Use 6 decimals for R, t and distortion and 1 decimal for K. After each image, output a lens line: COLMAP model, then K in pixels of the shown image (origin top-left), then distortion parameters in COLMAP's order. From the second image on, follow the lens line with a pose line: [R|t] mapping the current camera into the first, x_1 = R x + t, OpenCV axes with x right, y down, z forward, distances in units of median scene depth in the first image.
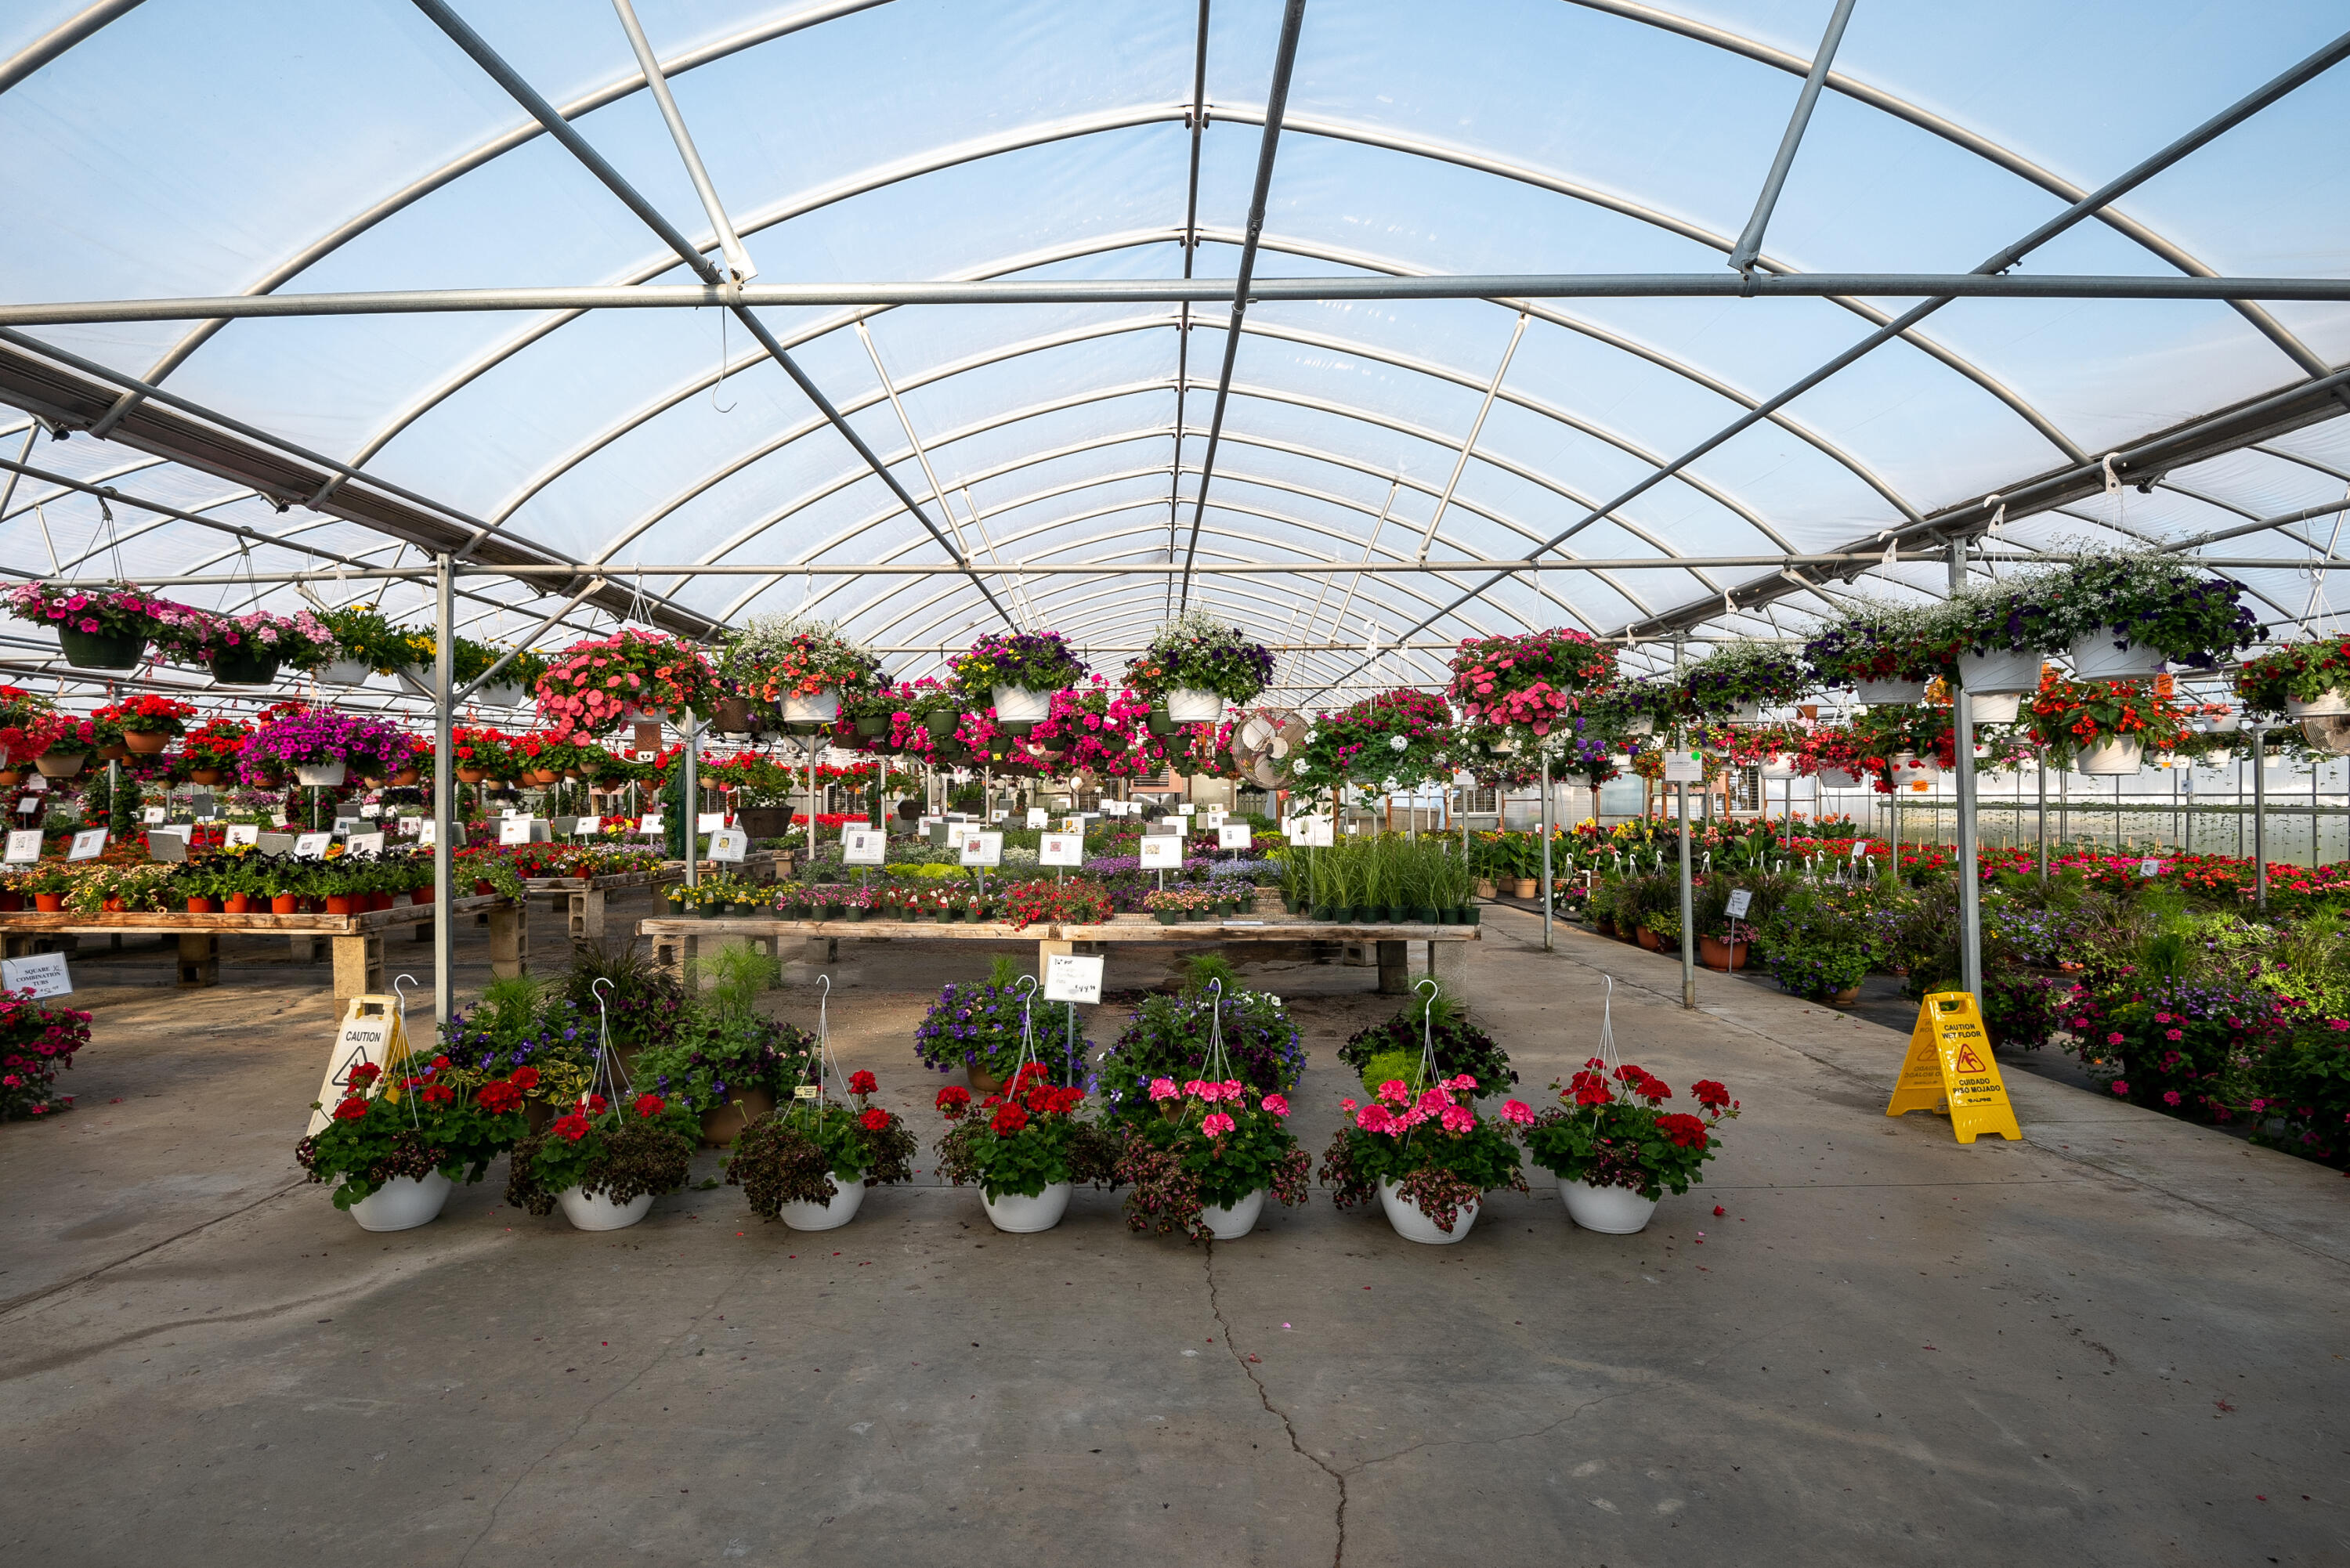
lens RADIAL K [[1140.3, 0, 1133.8], [0, 1140.3, 780.1], [0, 0, 1]] dist [-0.002857, -0.000597]
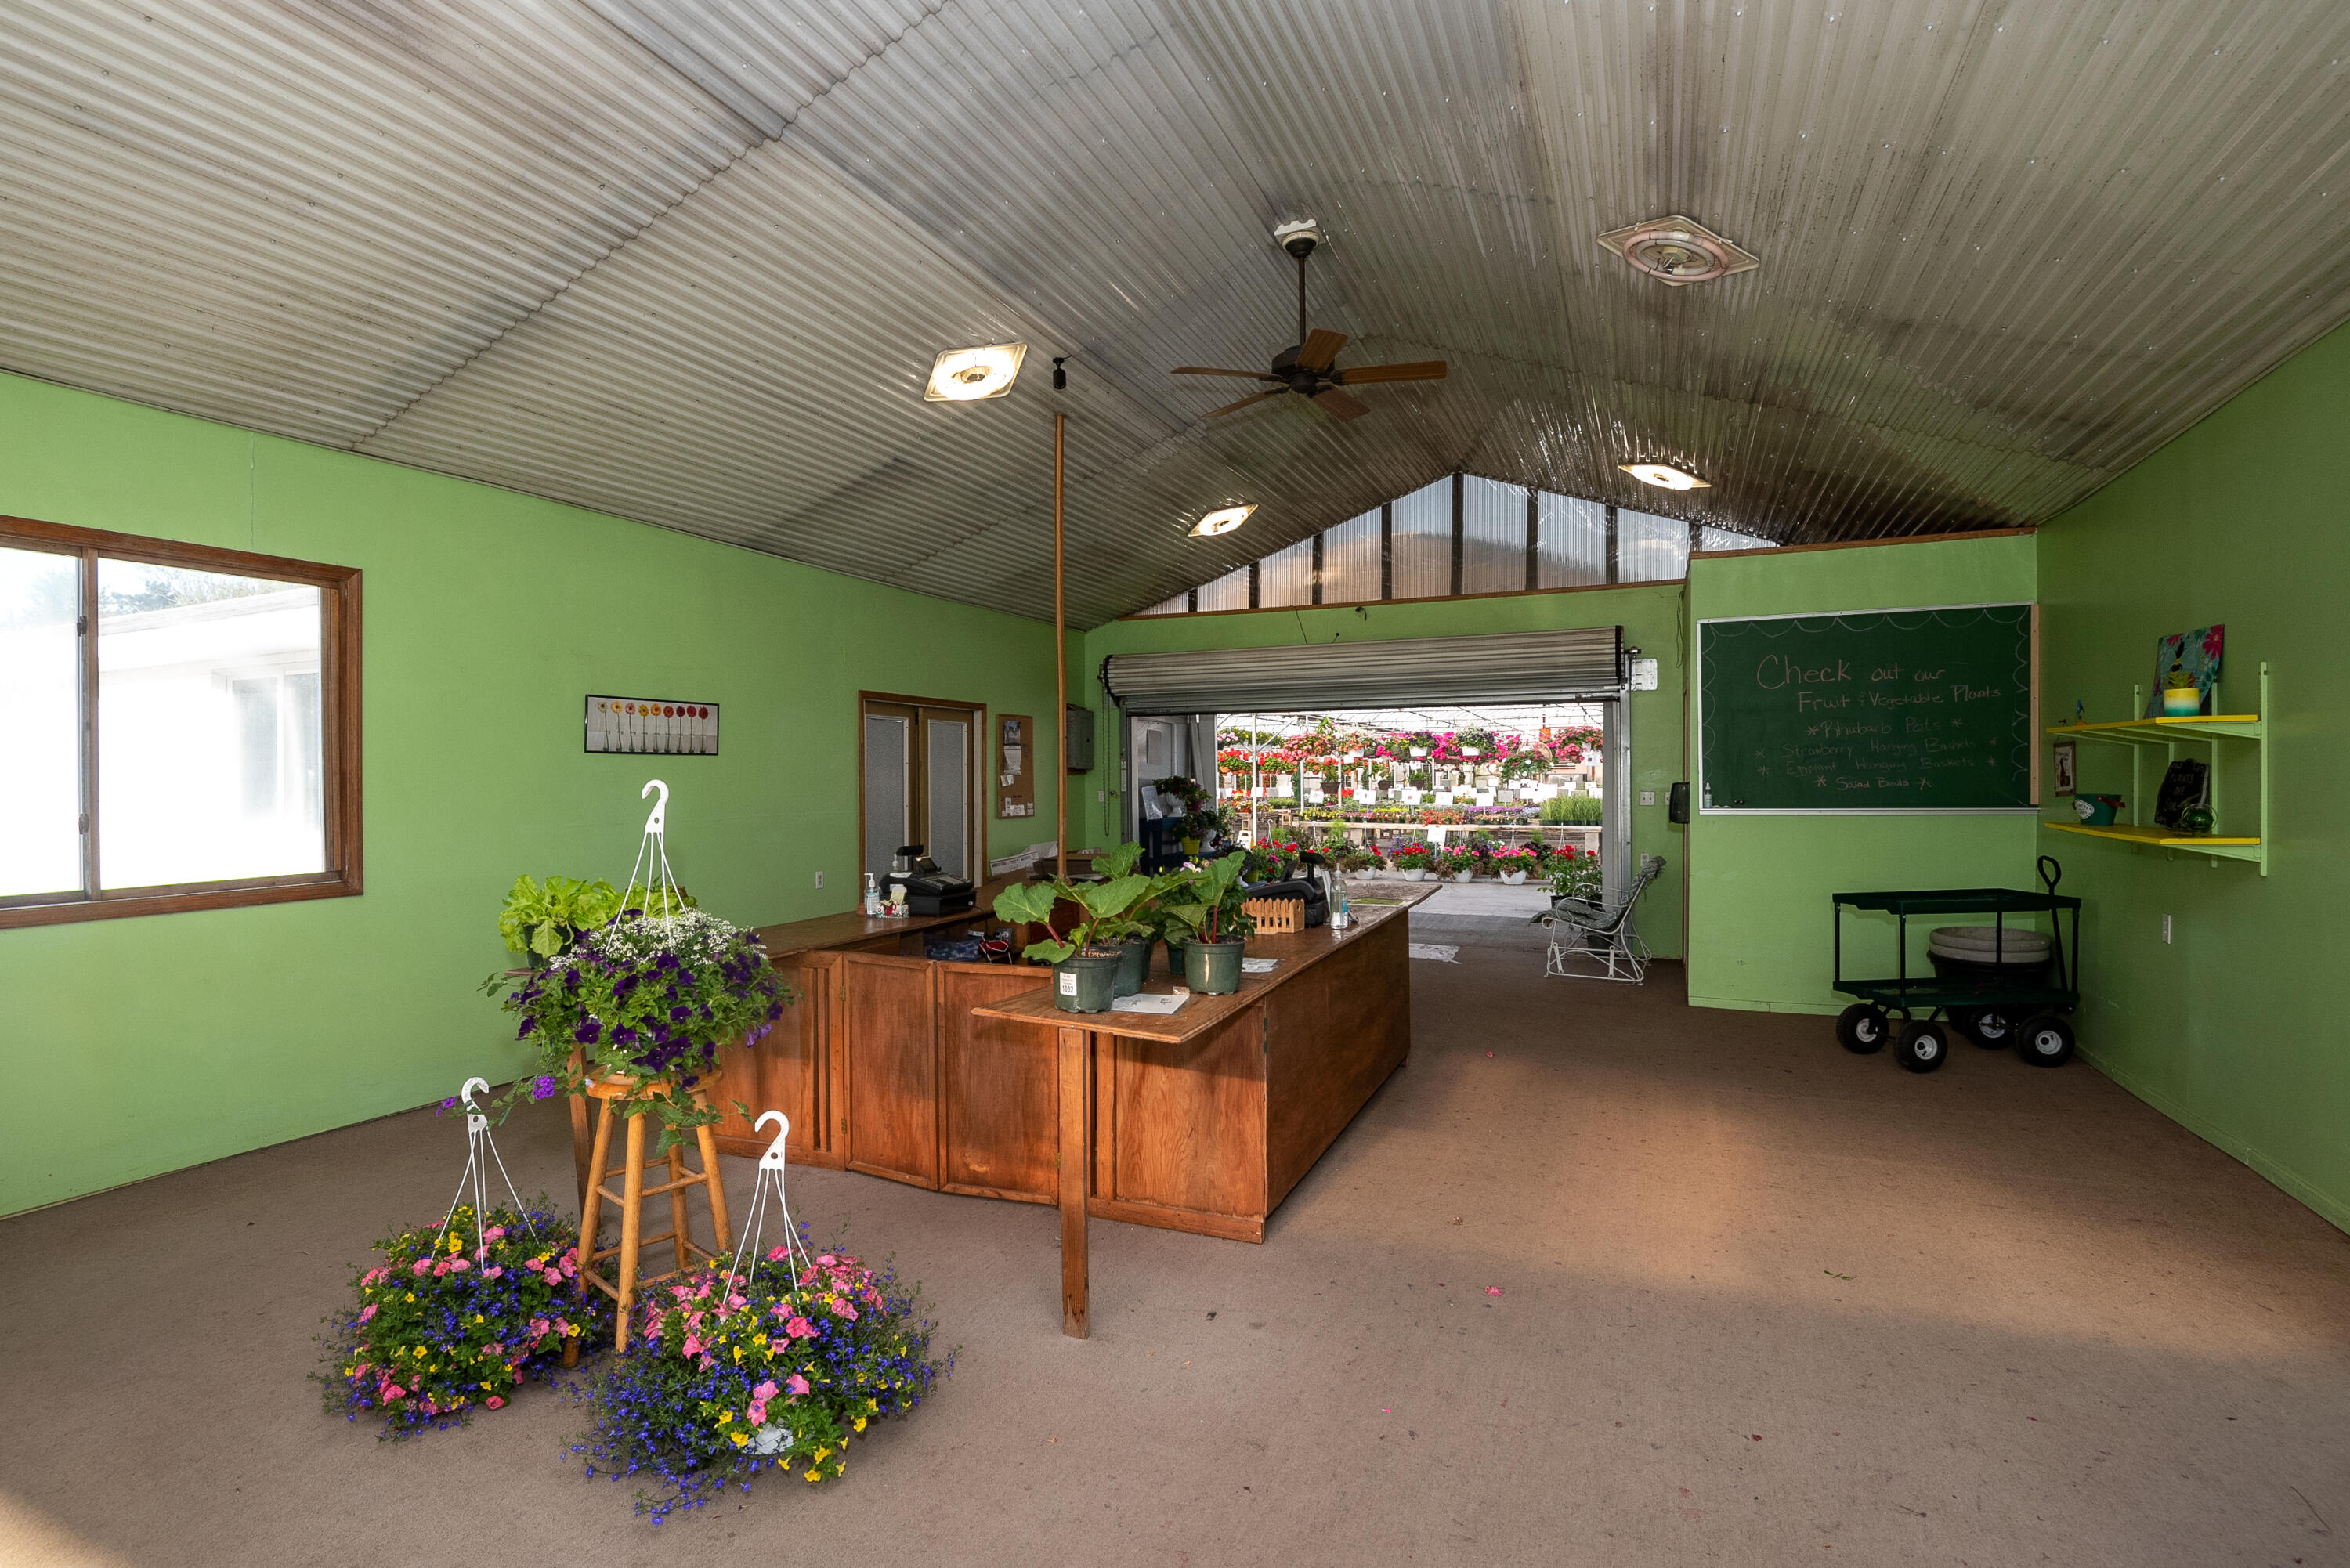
lens RADIAL K [[1140.3, 0, 1133.8], [0, 1140.3, 780.1], [0, 0, 1]] dist [-0.002857, -0.000597]
pose [[0.918023, 0.007629, -0.396455, 0.271241], [-0.001581, 0.999877, 0.015581, -0.016114], [0.396525, -0.013677, 0.917922, -1.416381]]
